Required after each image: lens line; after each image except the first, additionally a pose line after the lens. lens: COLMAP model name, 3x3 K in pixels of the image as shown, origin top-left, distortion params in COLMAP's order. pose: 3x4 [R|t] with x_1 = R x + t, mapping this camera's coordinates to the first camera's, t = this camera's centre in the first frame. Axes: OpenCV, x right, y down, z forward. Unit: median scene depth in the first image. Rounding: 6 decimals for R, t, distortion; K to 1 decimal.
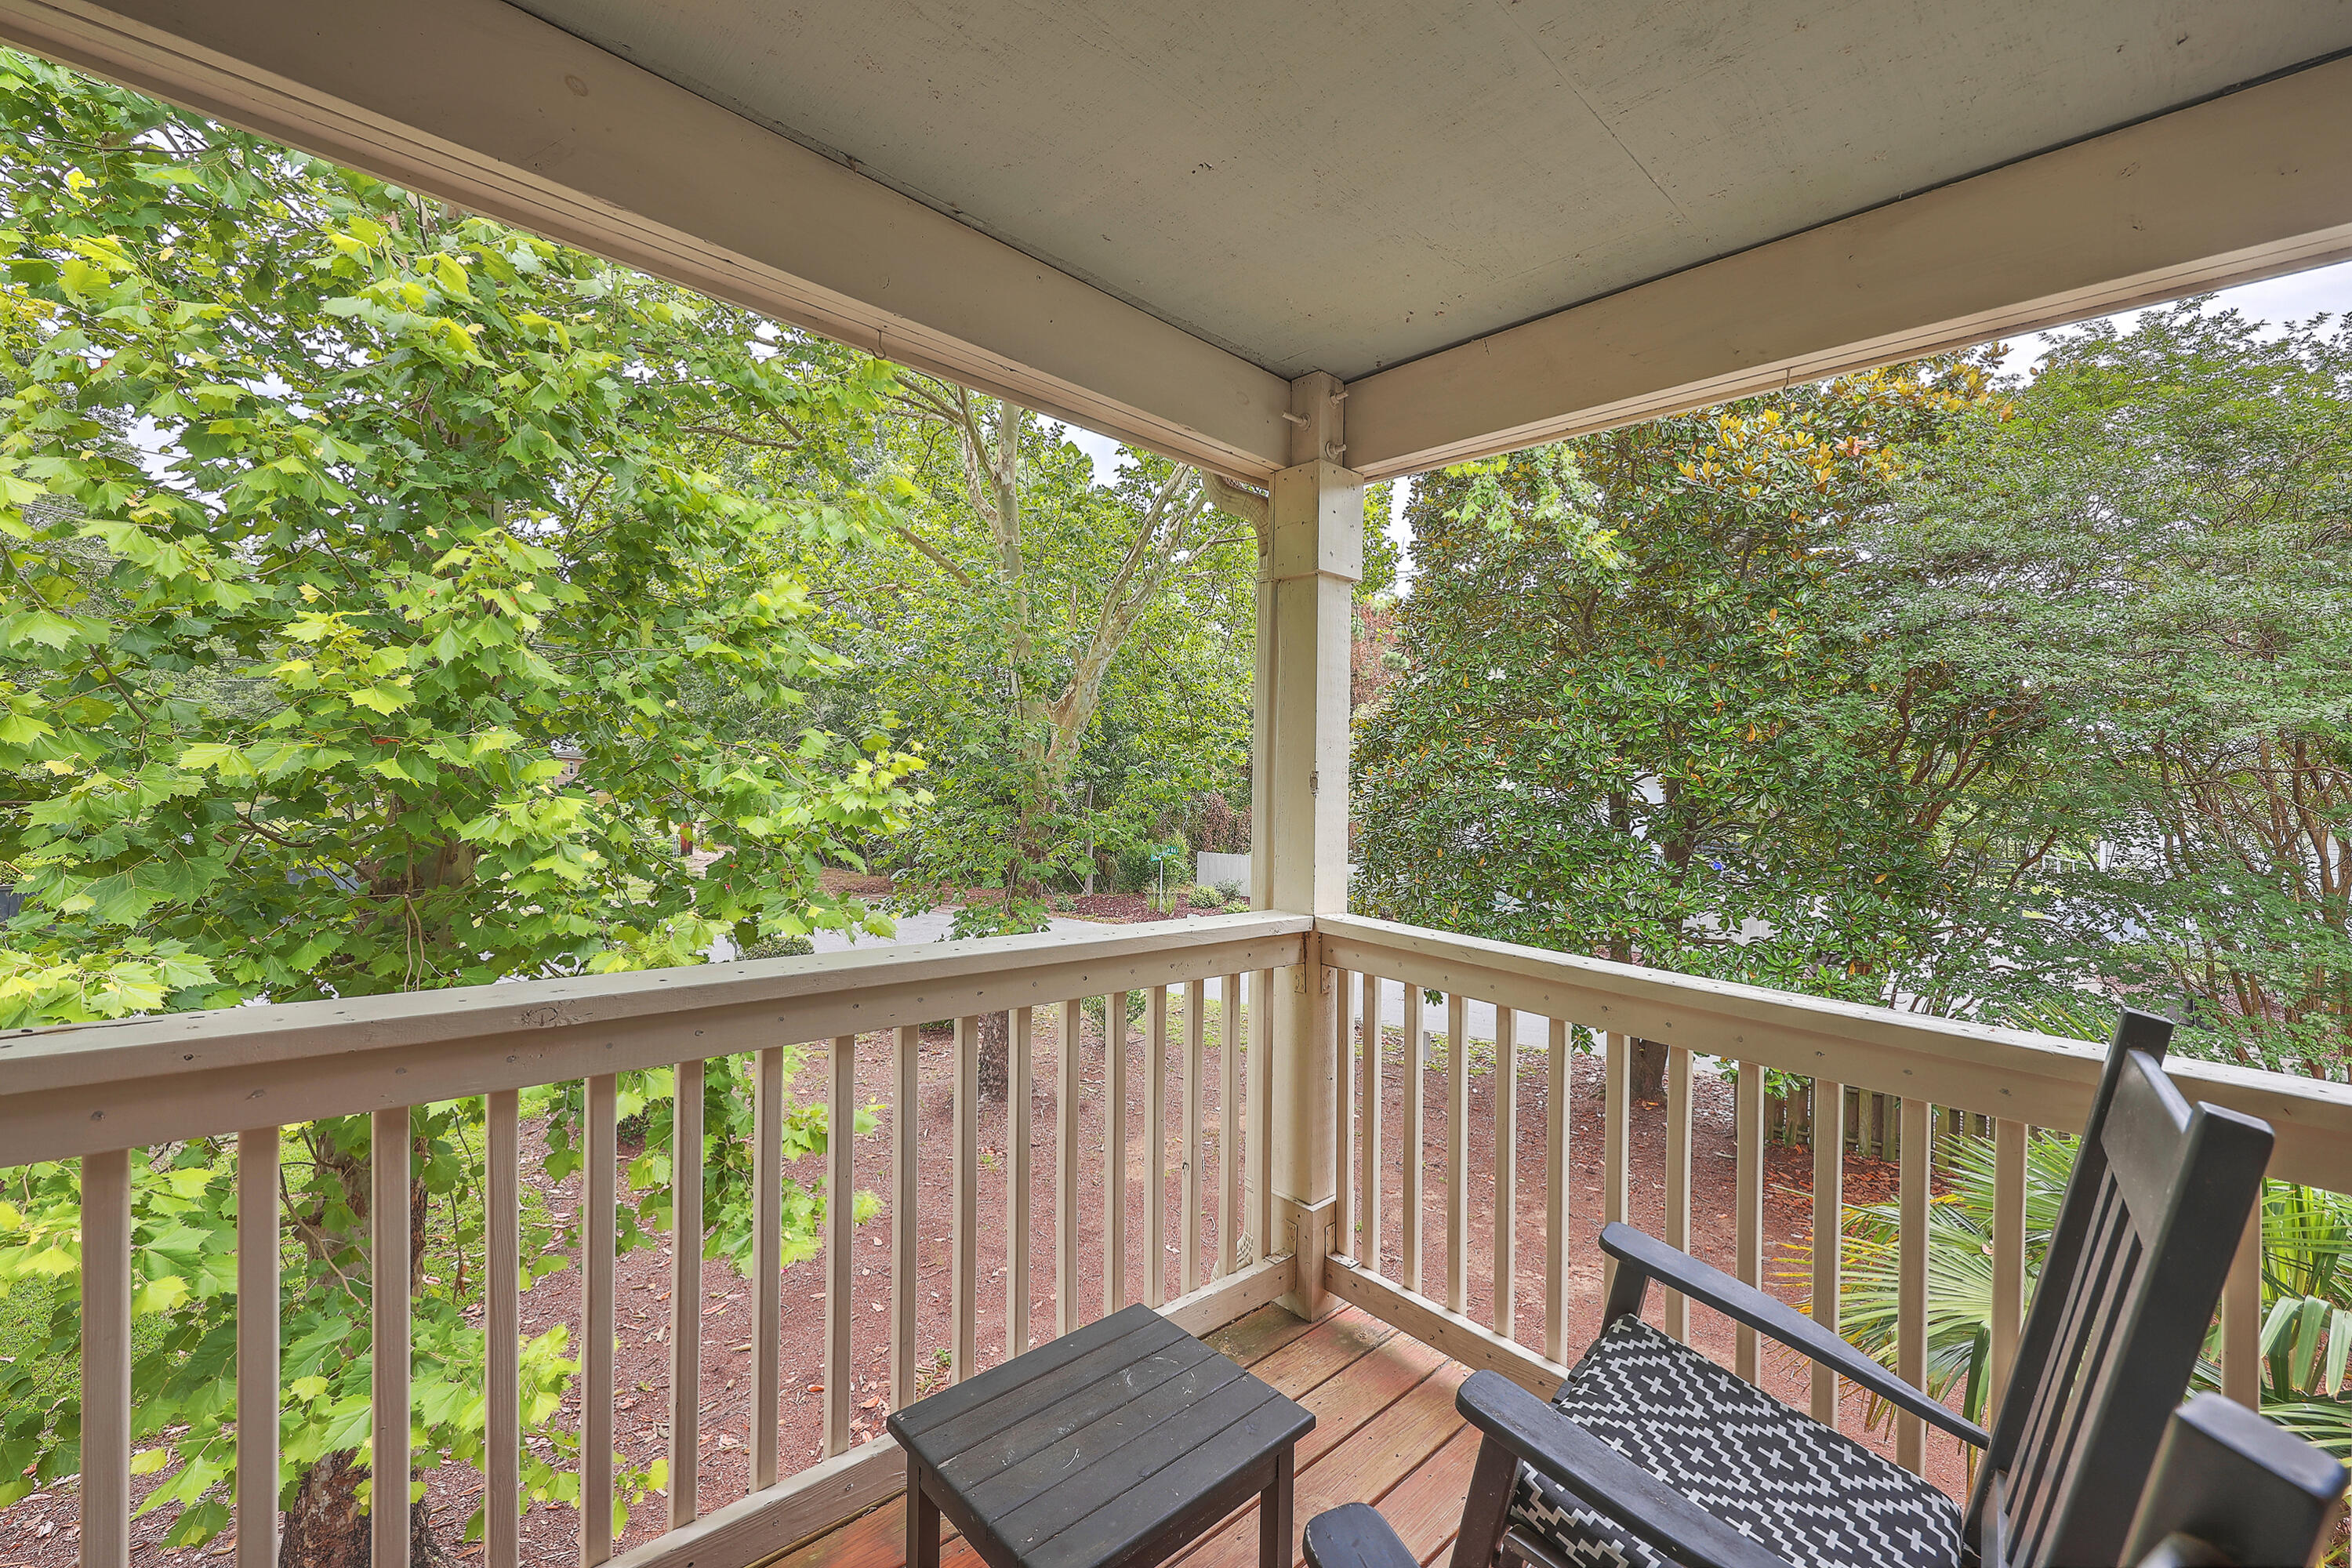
lens RADIAL K [[964.3, 0, 1175.7], [0, 964.3, 773.4], [0, 0, 1]] dist [0.012363, -0.000379]
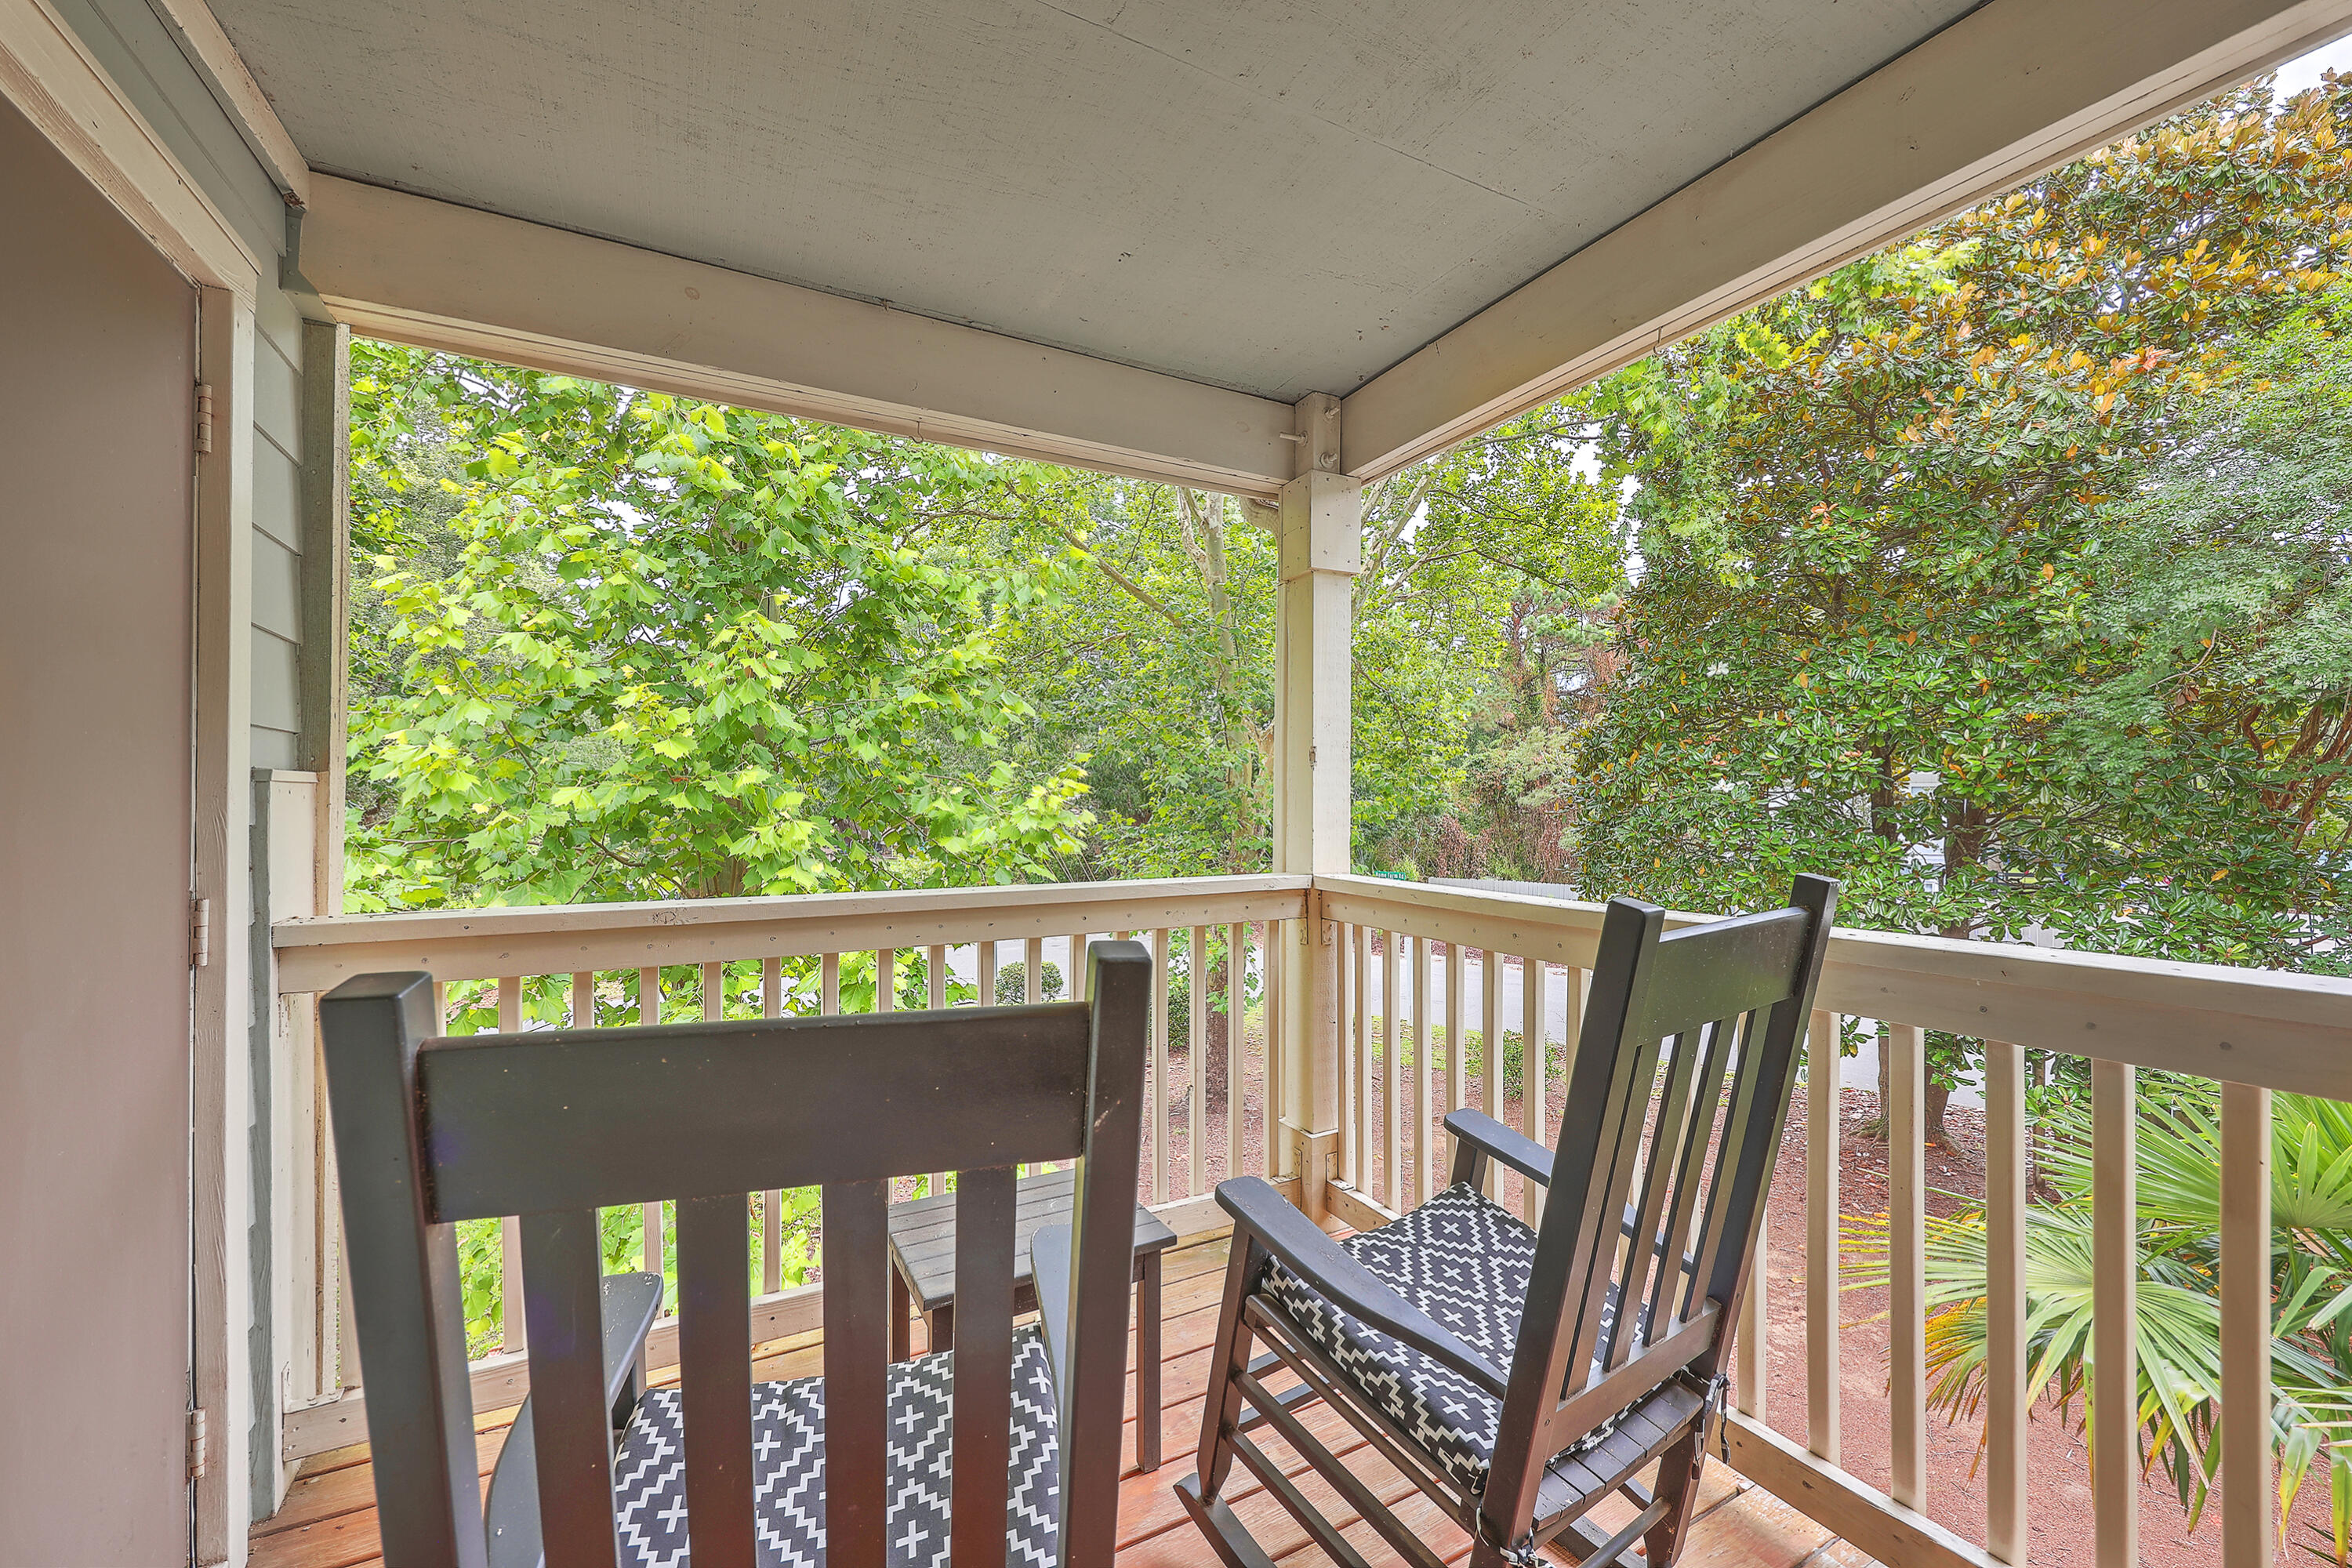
lens RADIAL K [[971.3, 0, 1176.0], [0, 971.3, 784.0], [0, 0, 1]] dist [0.019460, 0.000250]
pose [[0.960364, -0.048253, -0.274541, 0.185149], [0.039088, 0.998484, -0.038761, 0.048401], [0.275995, 0.026494, 0.960794, -0.075463]]
